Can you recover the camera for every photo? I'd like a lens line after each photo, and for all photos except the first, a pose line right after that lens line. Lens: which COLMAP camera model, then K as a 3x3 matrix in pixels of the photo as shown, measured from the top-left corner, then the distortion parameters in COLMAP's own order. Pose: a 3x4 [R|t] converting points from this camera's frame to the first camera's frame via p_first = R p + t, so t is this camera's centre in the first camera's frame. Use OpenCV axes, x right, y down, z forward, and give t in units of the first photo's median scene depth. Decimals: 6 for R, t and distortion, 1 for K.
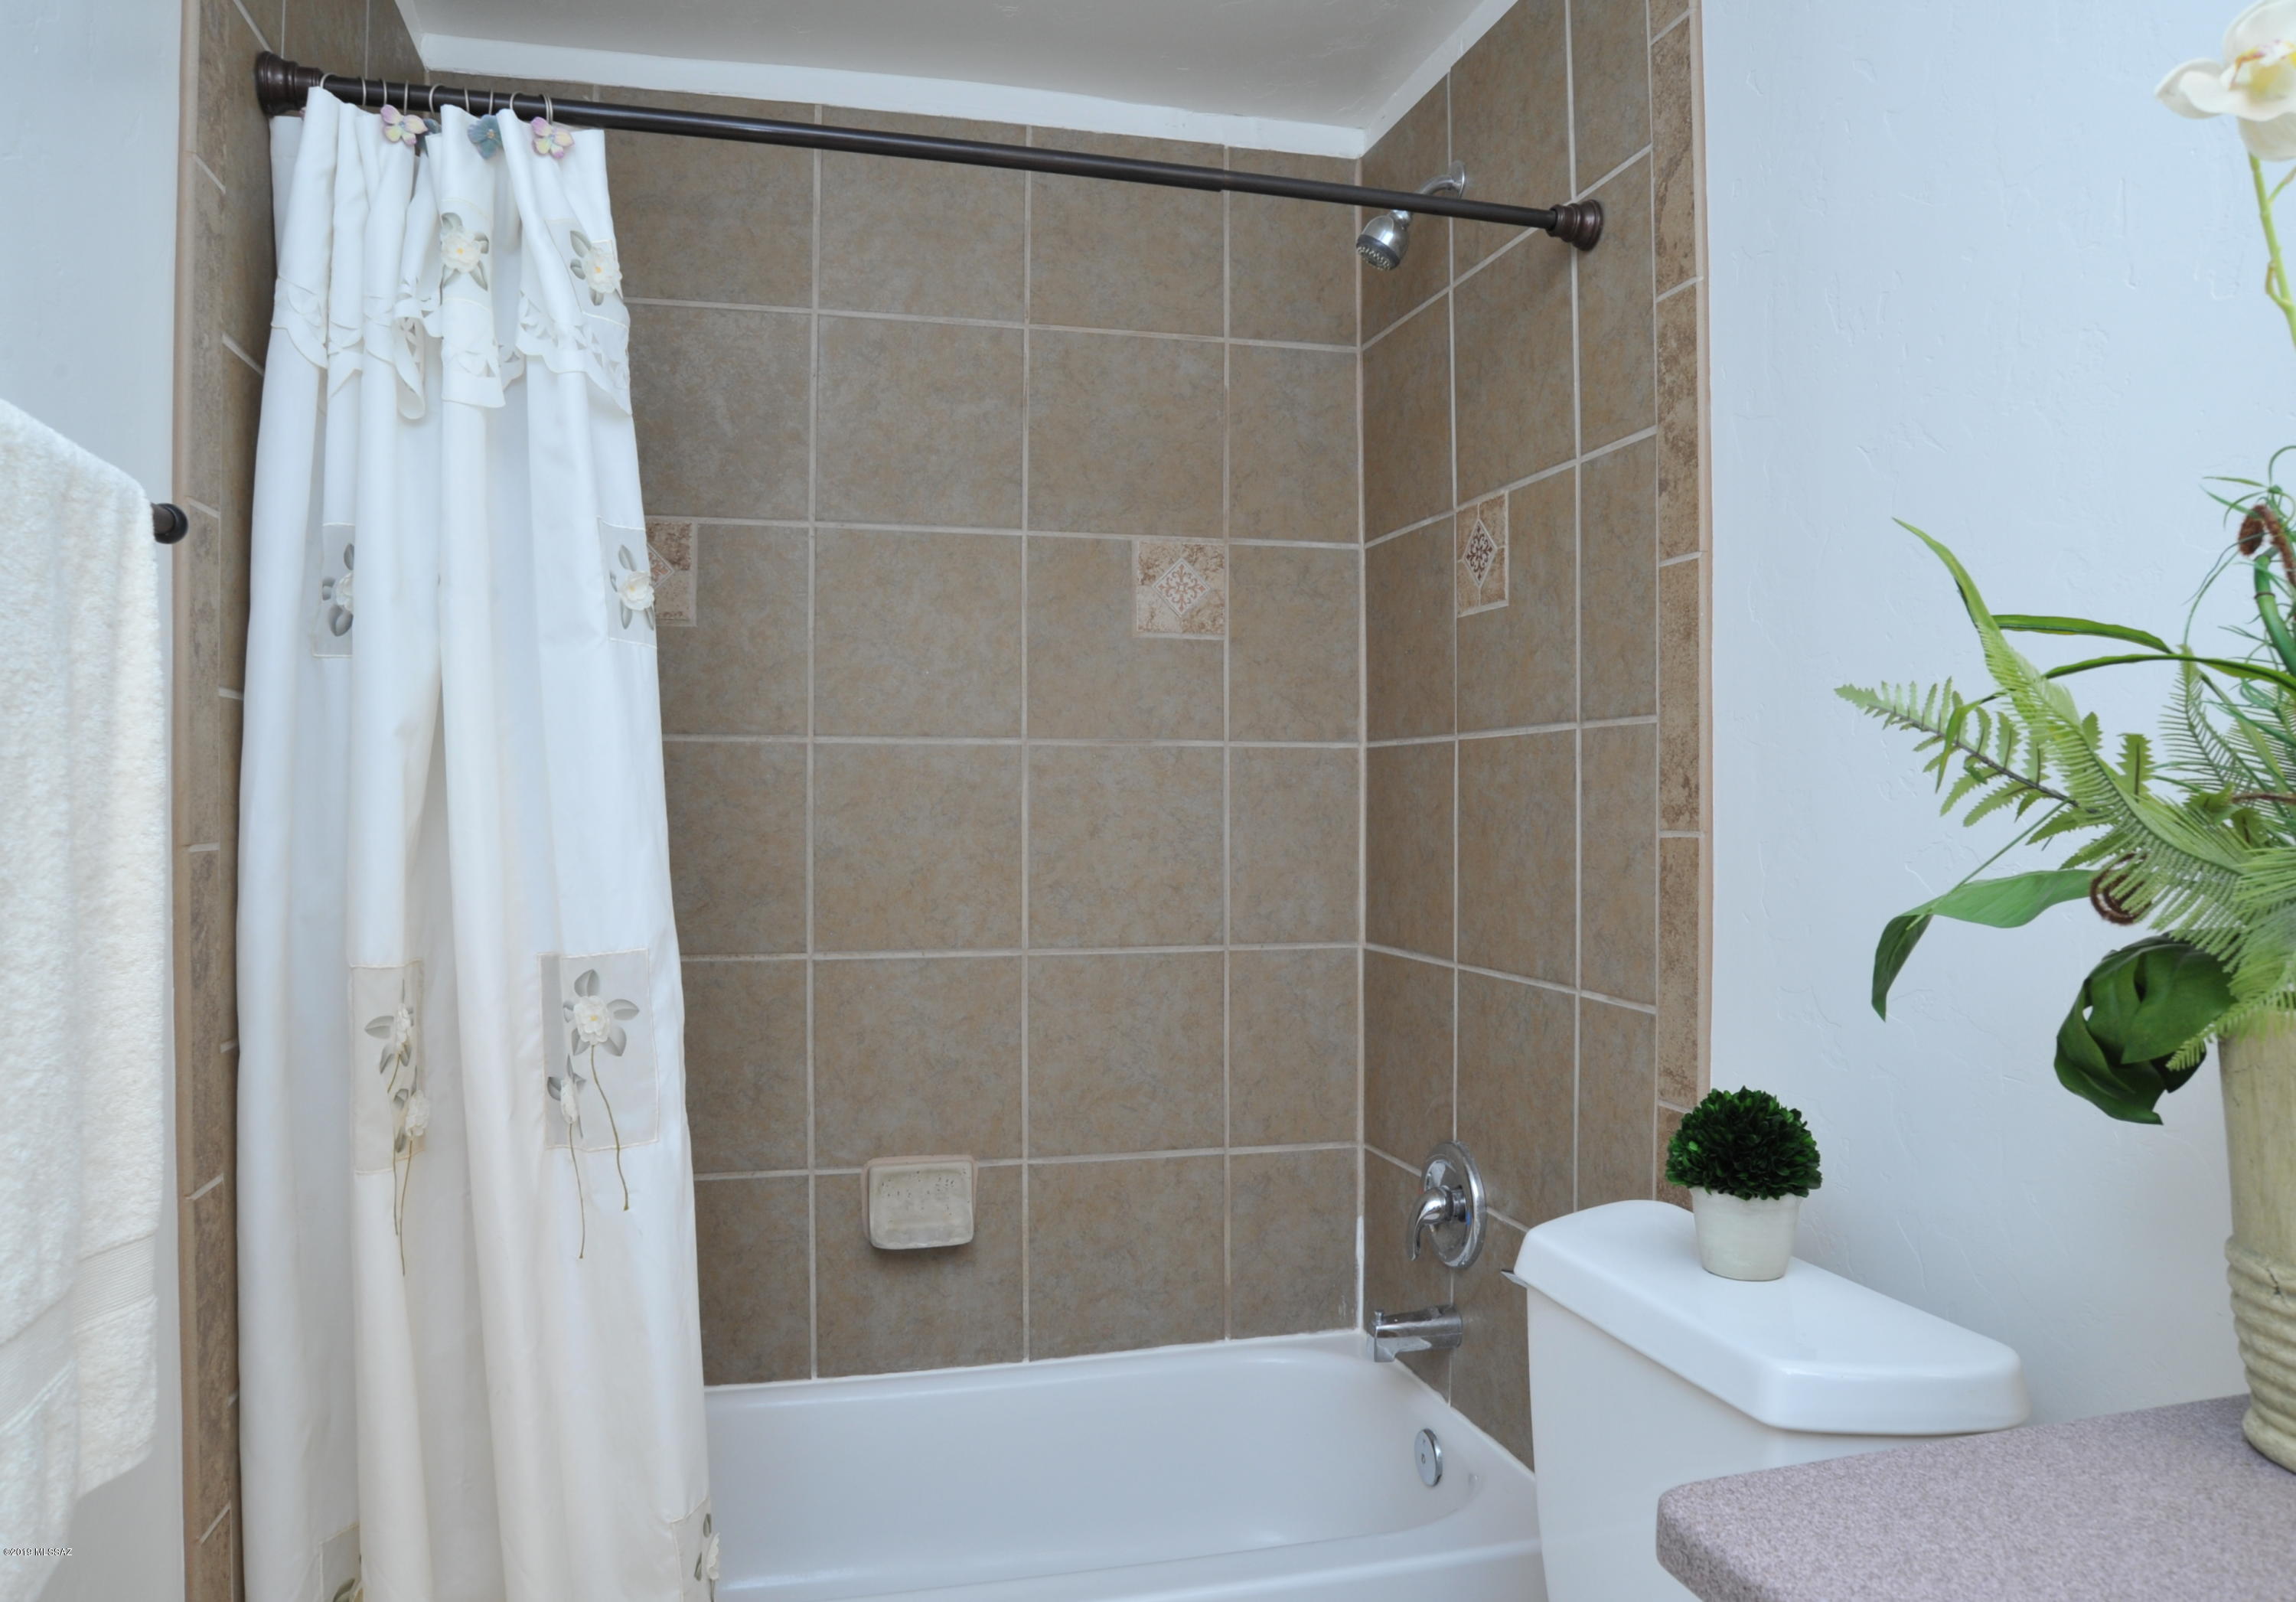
lens RADIAL K [[1539.7, 0, 1120.3], [0, 1539.7, 770.2], [0, 0, 1]] dist [-0.088149, 0.003366]
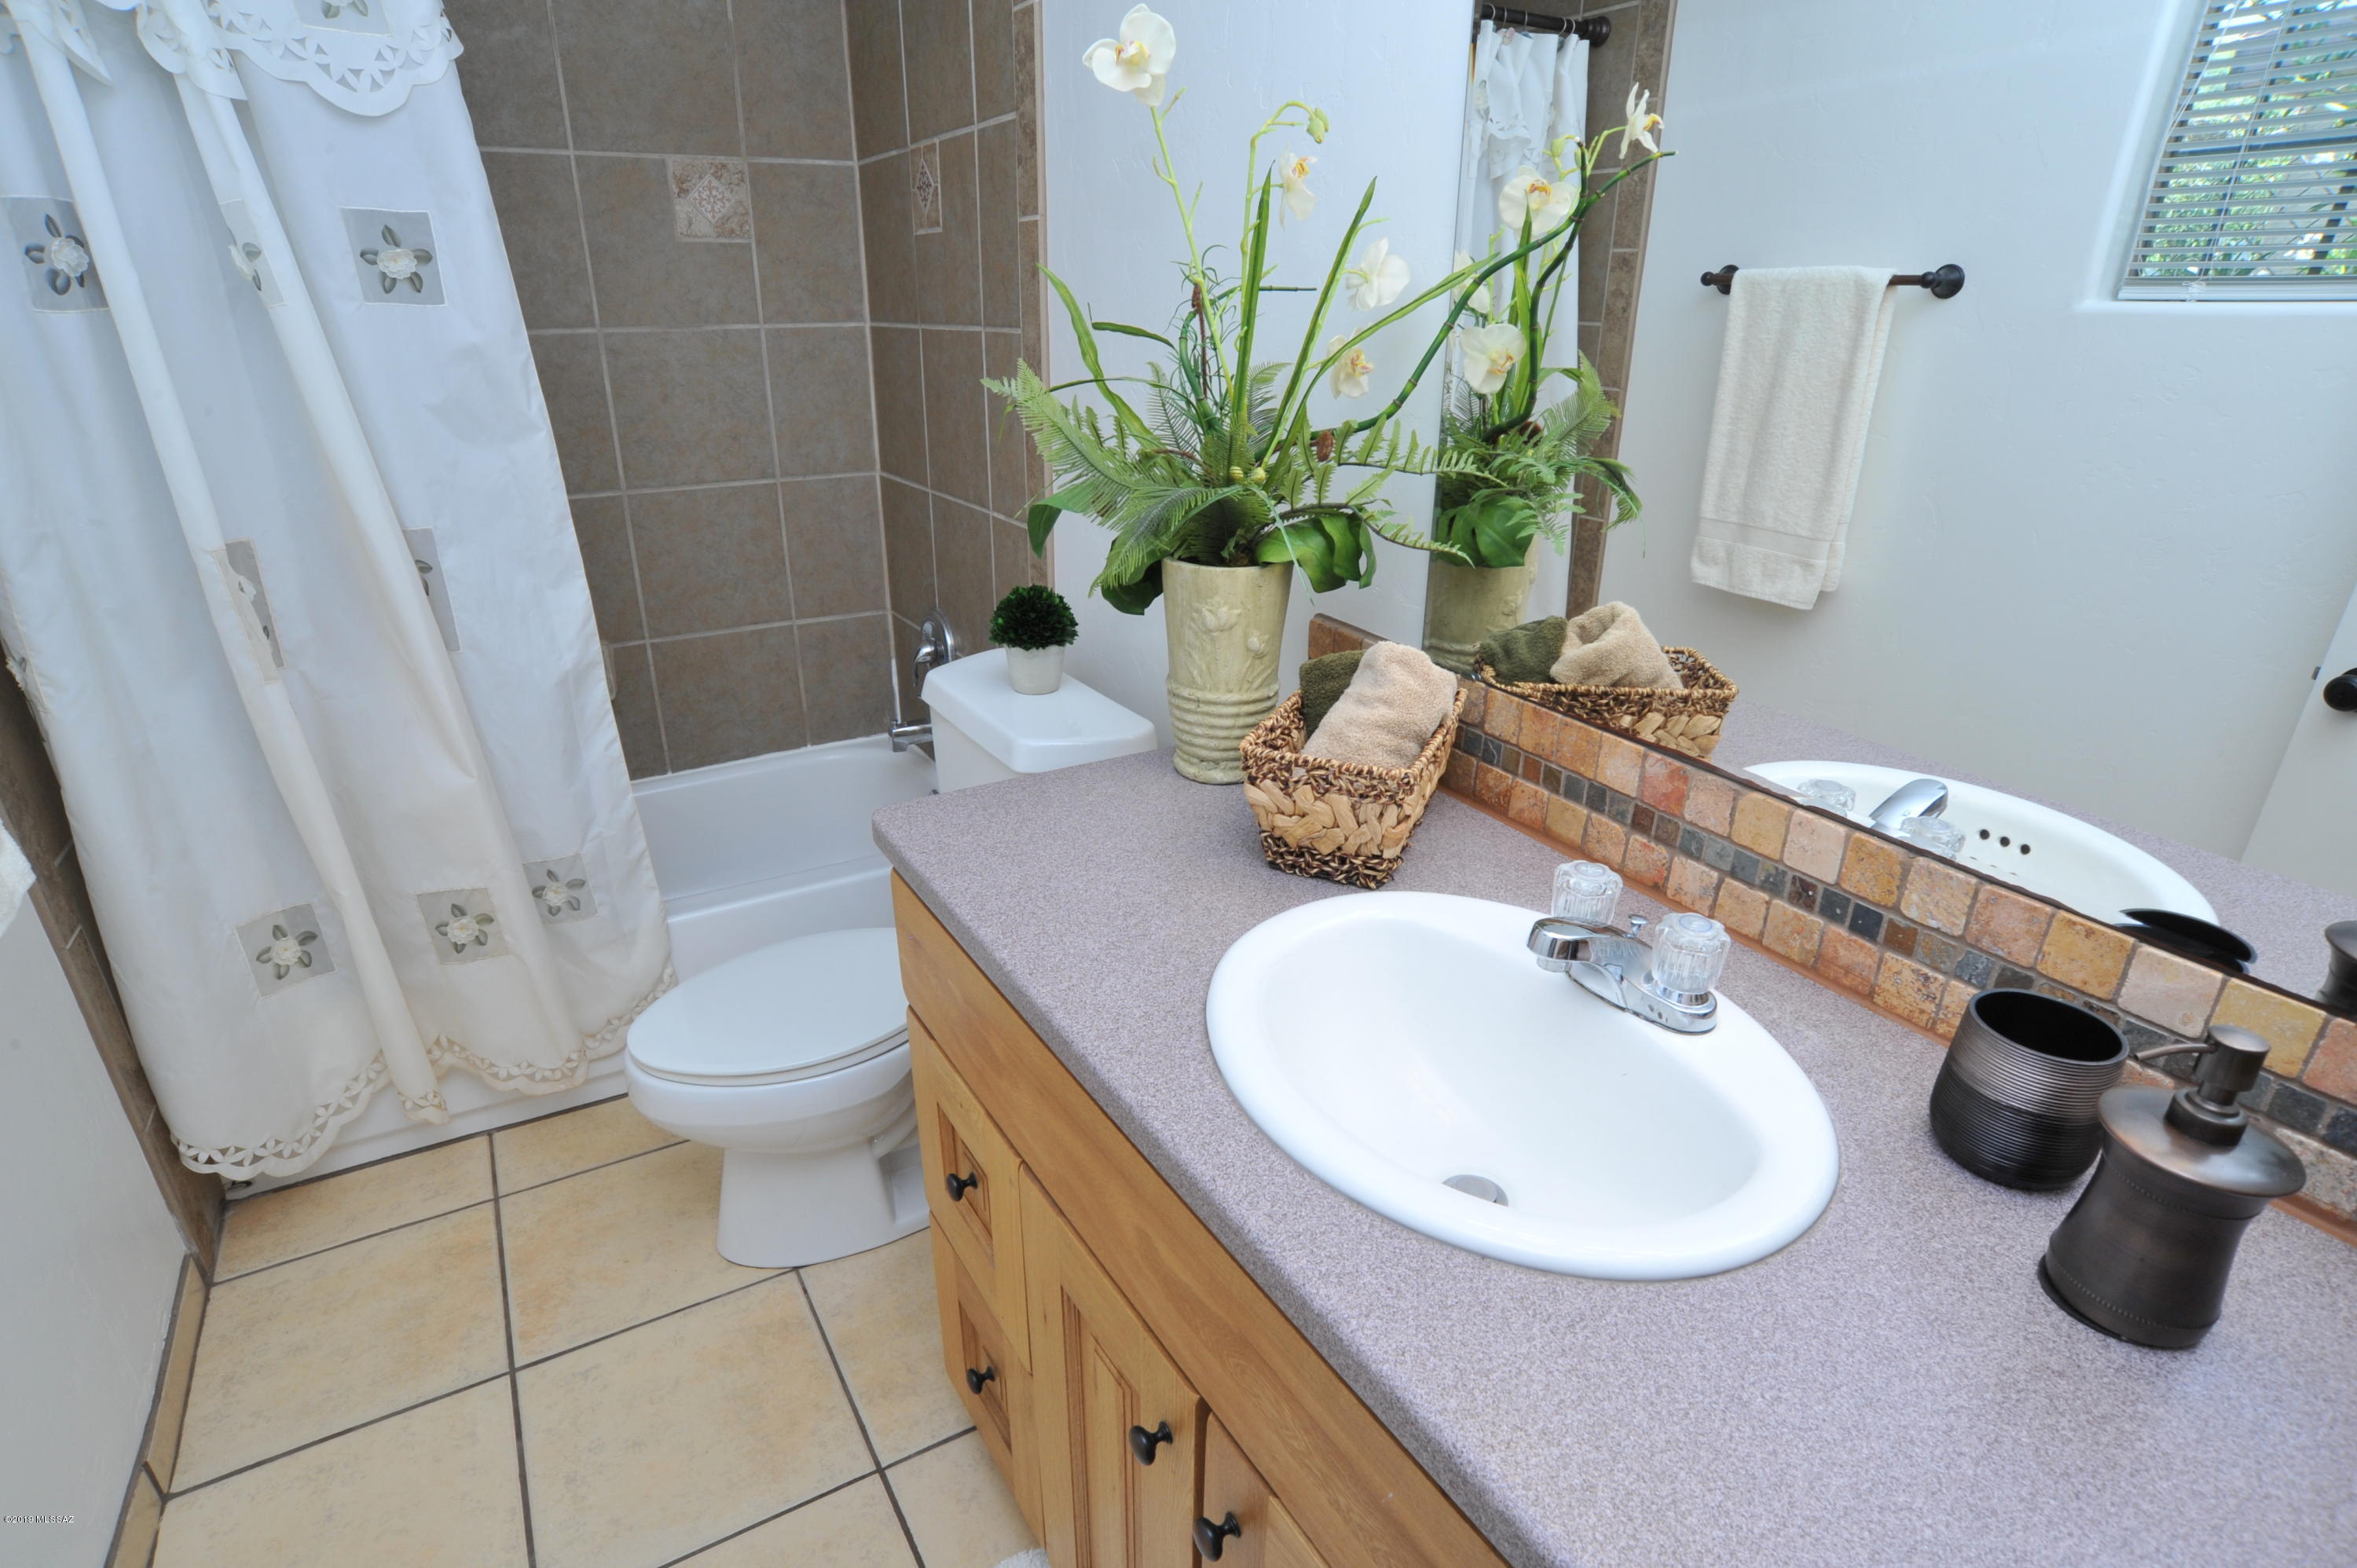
lens RADIAL K [[1215.2, 0, 1188.7], [0, 1215.2, 821.4], [0, 0, 1]] dist [-0.104199, 0.049765]
pose [[0.955204, -0.110917, 0.274376, 0.095549], [-0.014666, 0.908232, 0.418210, -0.062248], [-0.295584, -0.403500, 0.865920, -0.175591]]
